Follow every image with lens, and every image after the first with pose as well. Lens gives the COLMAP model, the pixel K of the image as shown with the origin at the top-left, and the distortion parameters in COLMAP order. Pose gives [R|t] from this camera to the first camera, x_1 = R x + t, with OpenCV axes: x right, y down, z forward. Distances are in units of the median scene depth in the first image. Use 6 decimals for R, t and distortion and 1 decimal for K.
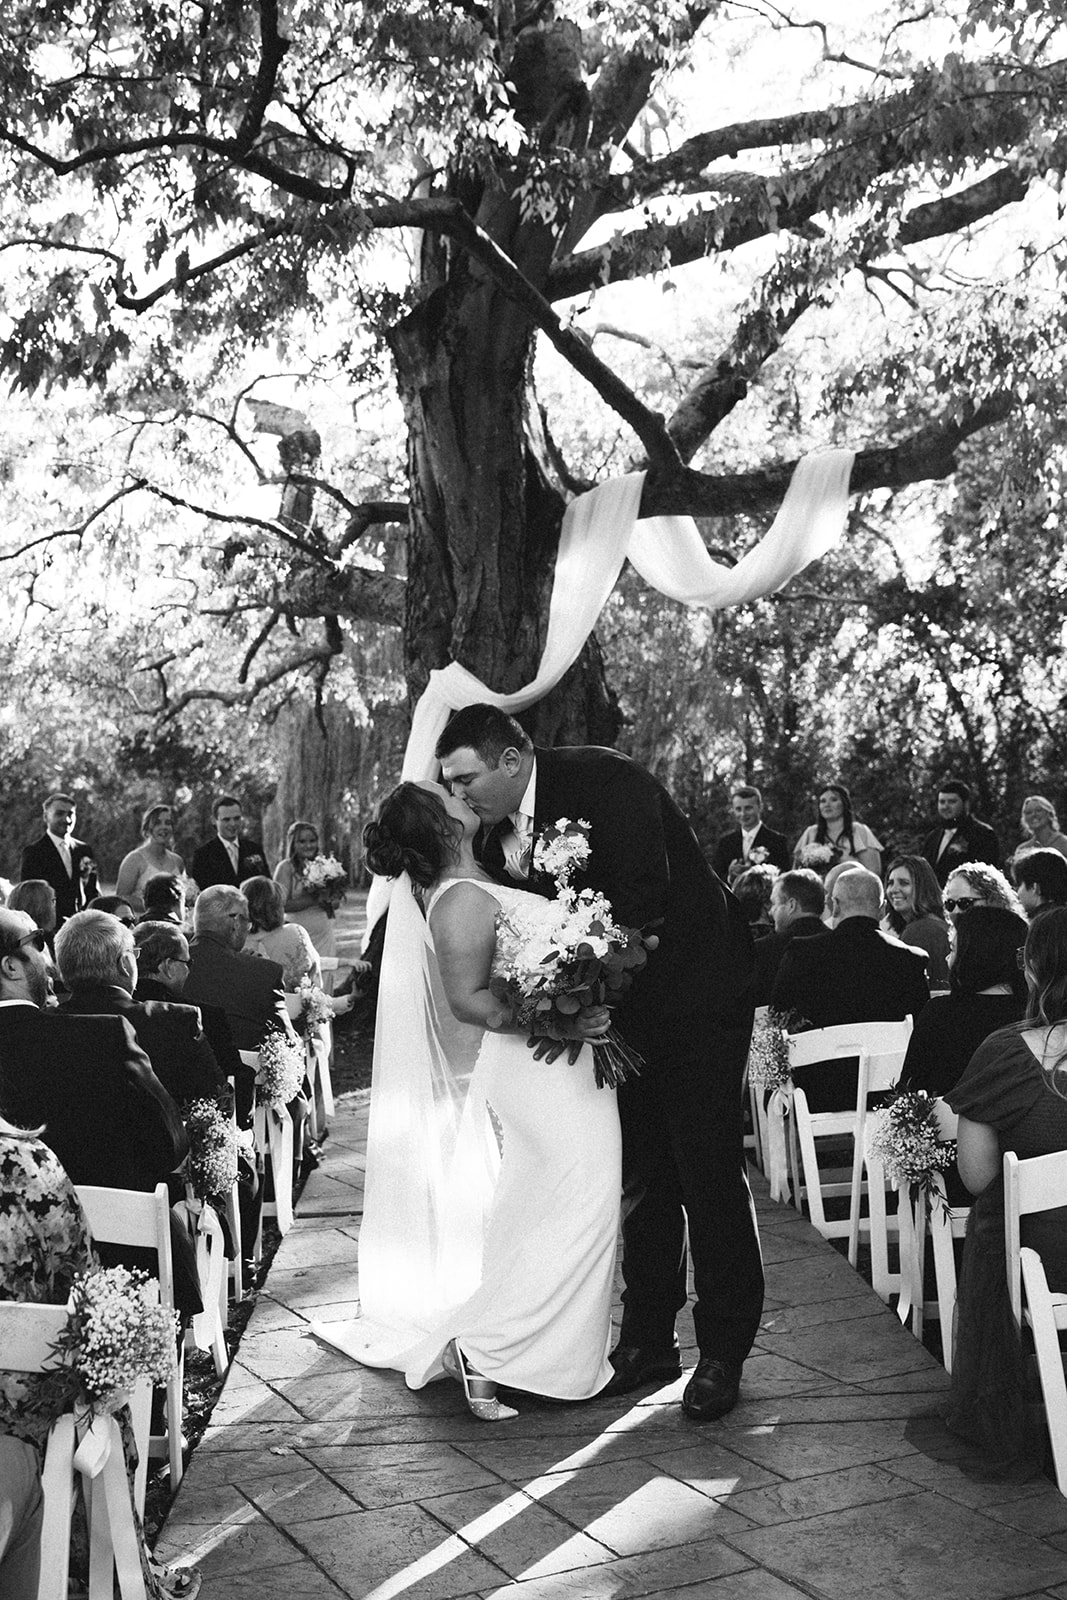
lens RADIAL K [[1682.2, 0, 532.5], [0, 1682.2, 884.6], [0, 0, 1]] dist [0.001448, 0.036358]
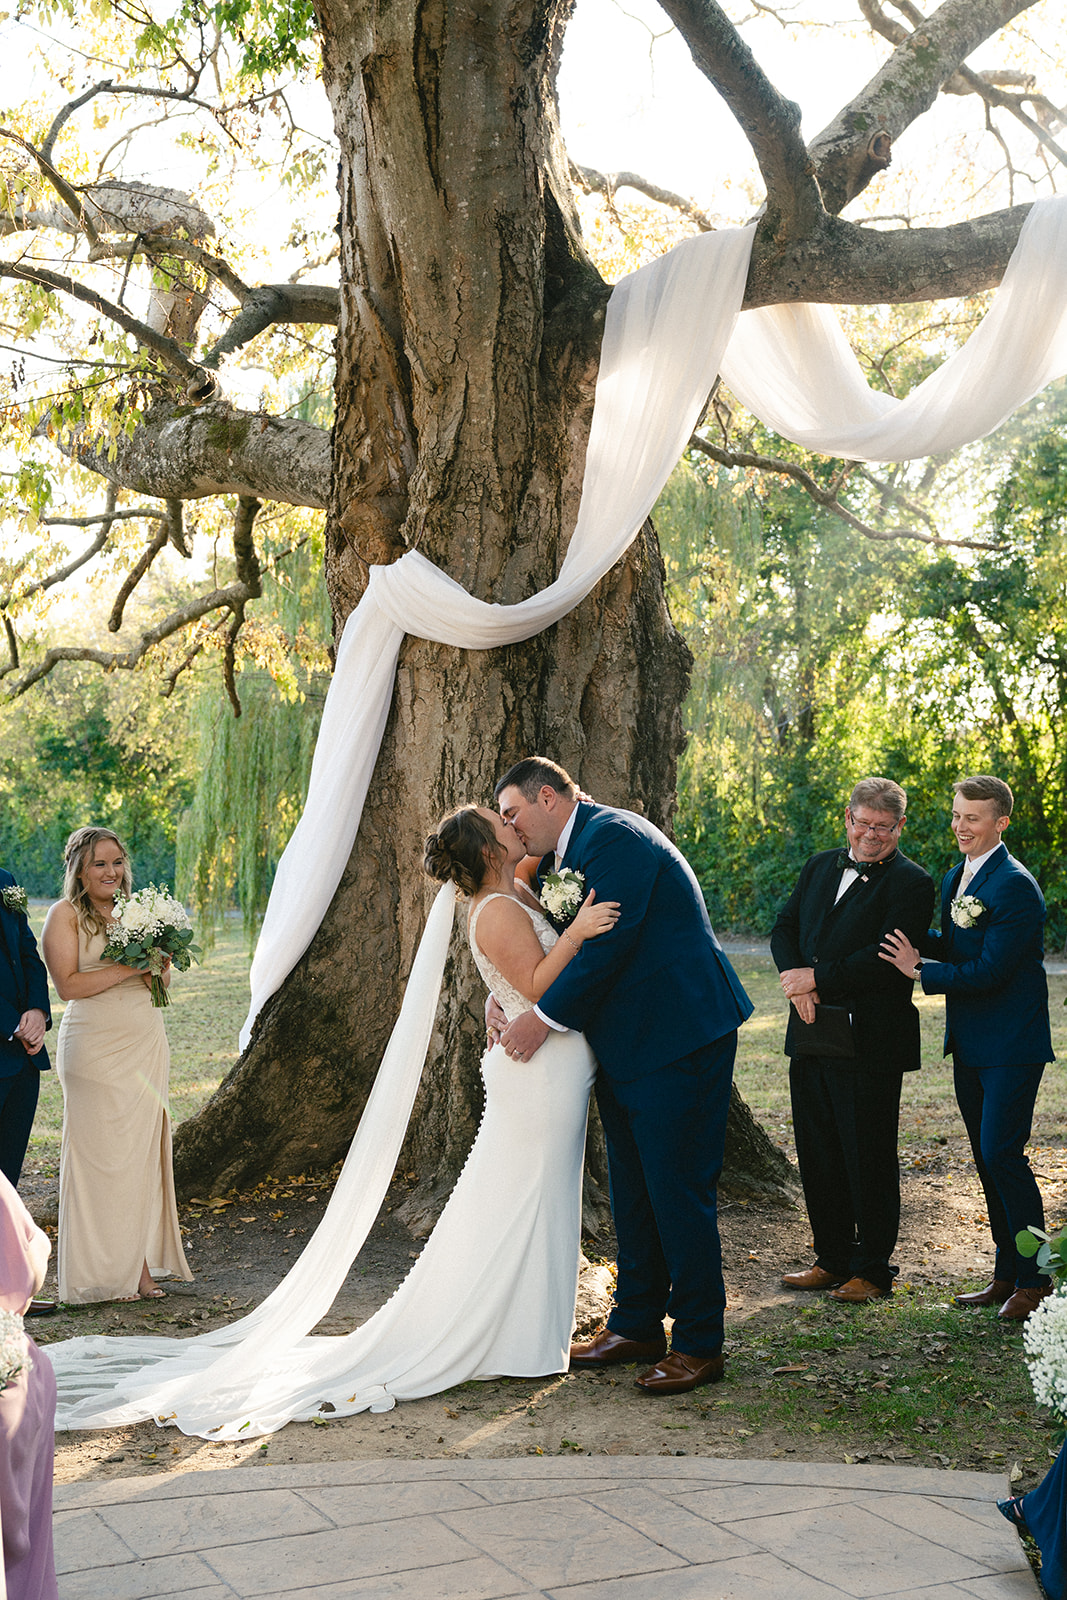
lens RADIAL K [[1691.6, 0, 533.5], [0, 1691.6, 800.0], [0, 0, 1]] dist [0.007118, 0.017064]
pose [[0.999525, 0.022742, 0.020806, -0.013525], [-0.021428, 0.997888, -0.061322, -0.012384], [-0.022156, 0.060847, 0.997901, 0.384188]]
